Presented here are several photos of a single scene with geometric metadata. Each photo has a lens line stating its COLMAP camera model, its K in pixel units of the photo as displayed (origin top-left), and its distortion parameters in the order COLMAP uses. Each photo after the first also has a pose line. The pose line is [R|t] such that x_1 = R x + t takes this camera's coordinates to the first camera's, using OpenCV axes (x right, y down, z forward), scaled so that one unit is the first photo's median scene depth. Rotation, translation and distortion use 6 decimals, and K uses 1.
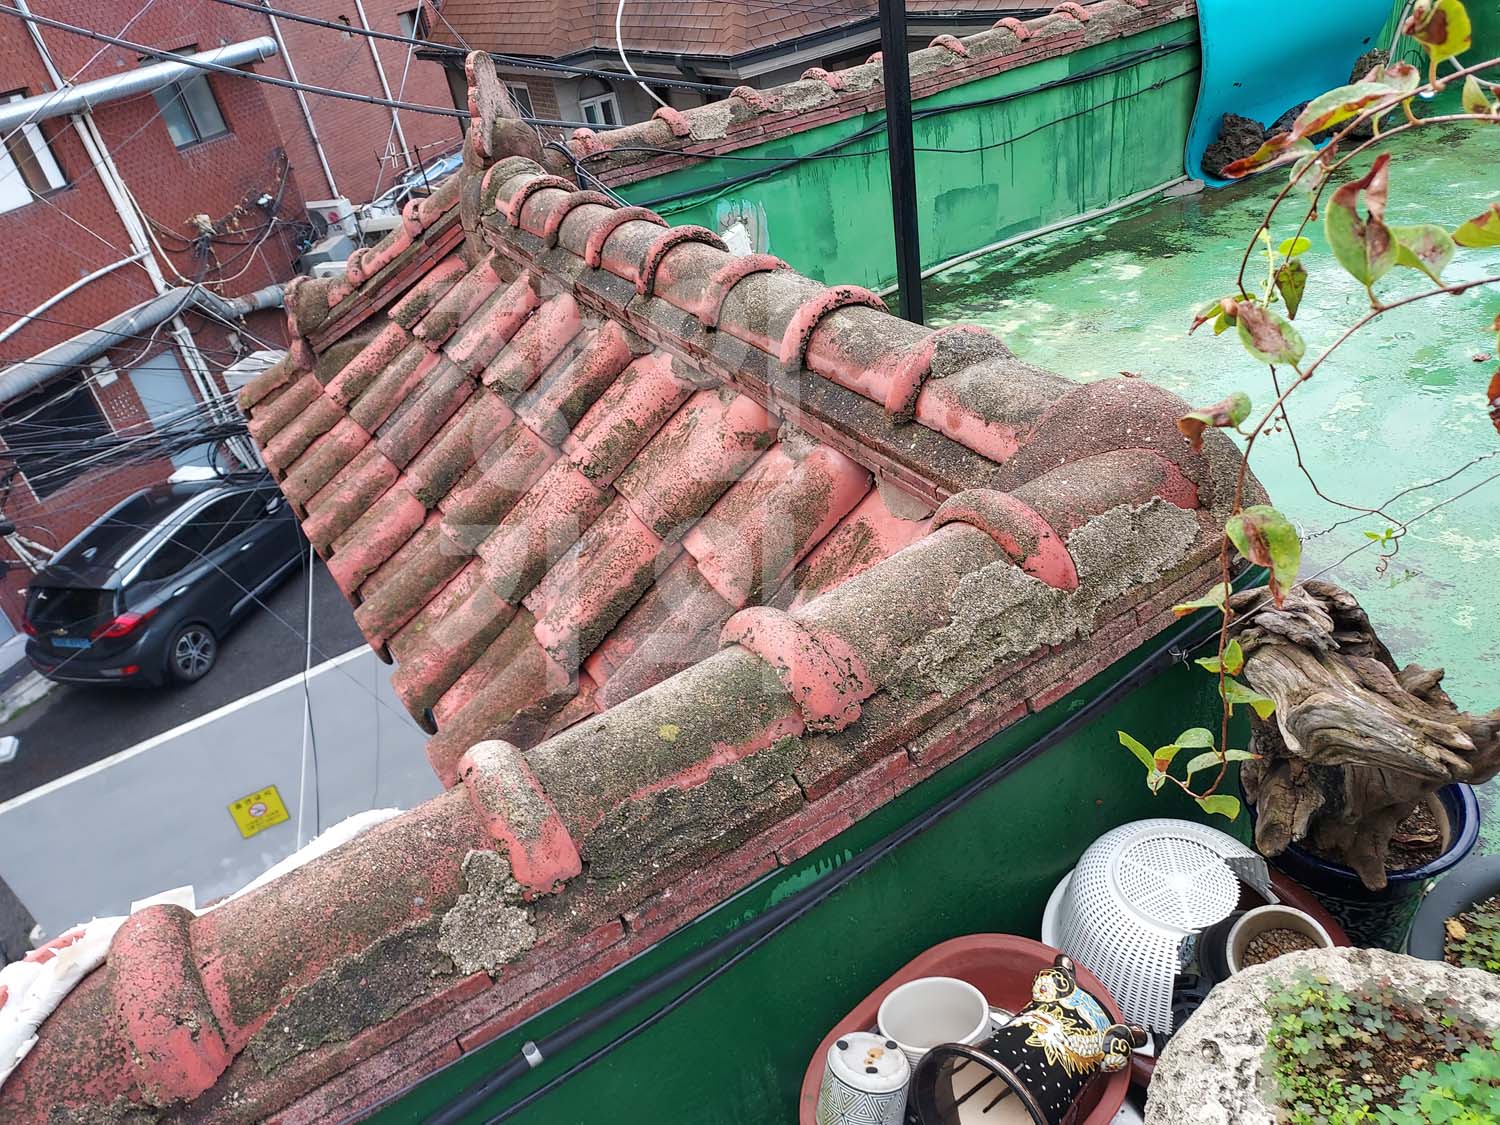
lens RADIAL K [[1065.6, 0, 755.0], [0, 1065.6, 567.7], [0, 0, 1]] dist [0.042093, -0.006649]
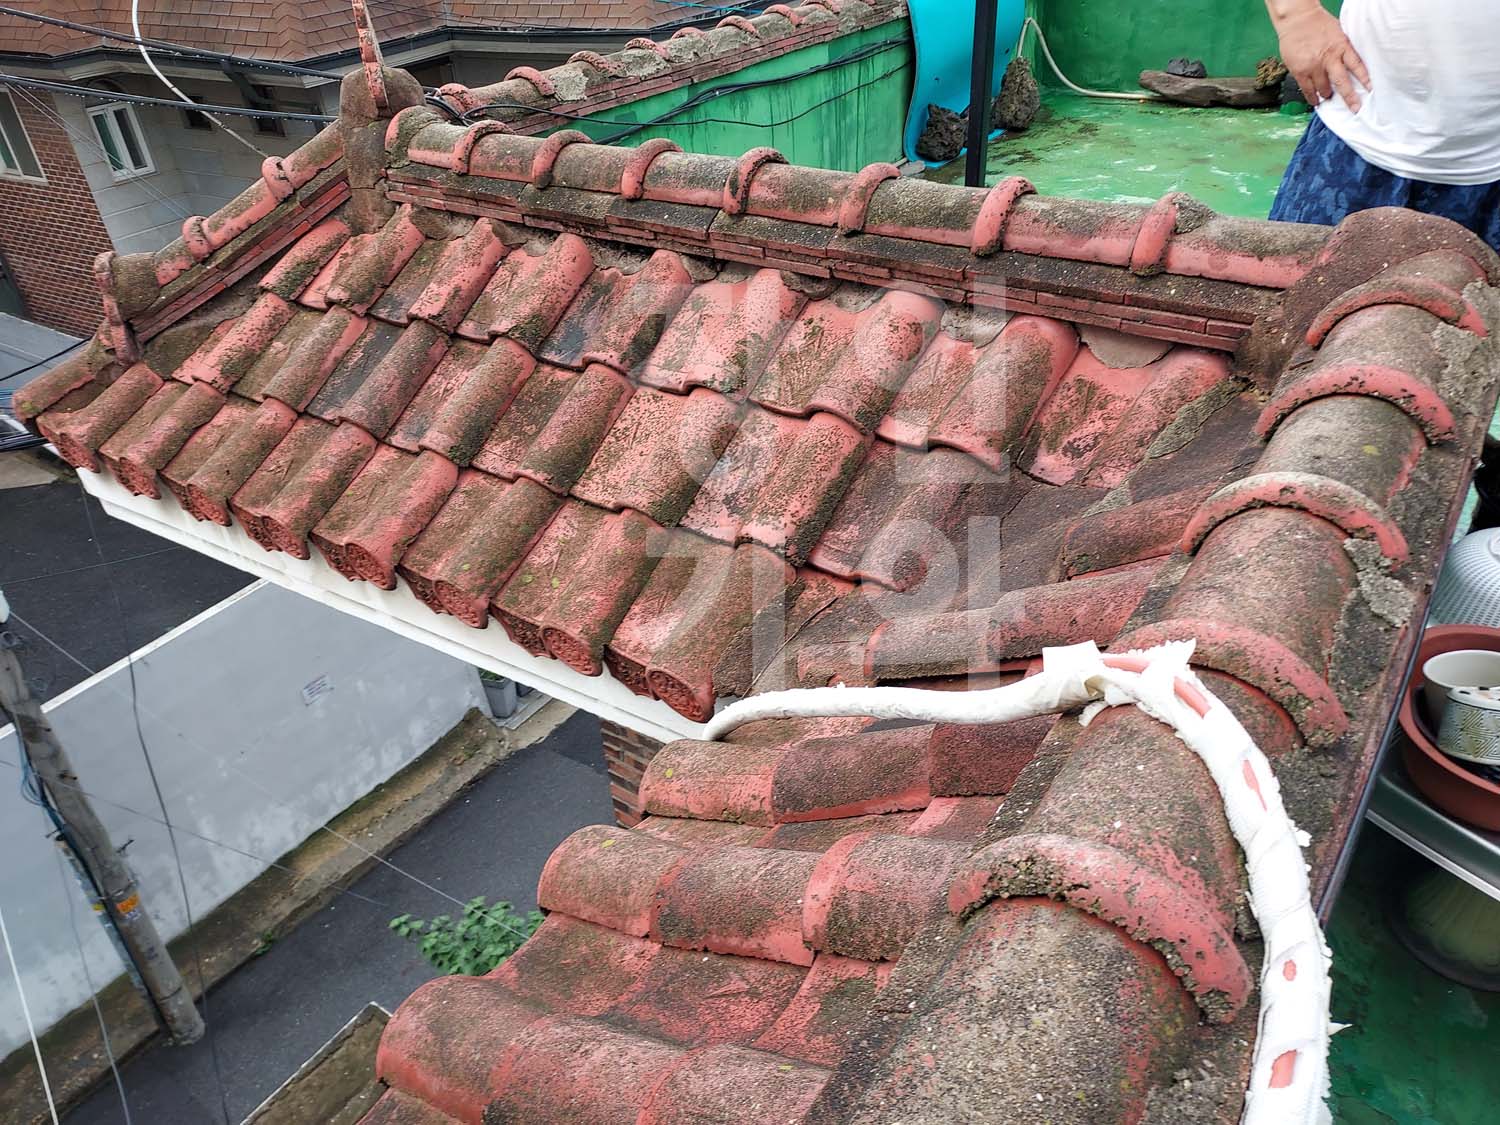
lens RADIAL K [[1065.6, 0, 760.3], [0, 1065.6, 561.1], [0, 0, 1]] dist [0.042093, -0.006649]
pose [[0.919279, -0.138525, 0.368424, -0.323475], [0.148051, 0.988977, 0.002437, 0.047040], [-0.364700, 0.052305, 0.929655, 0.037285]]
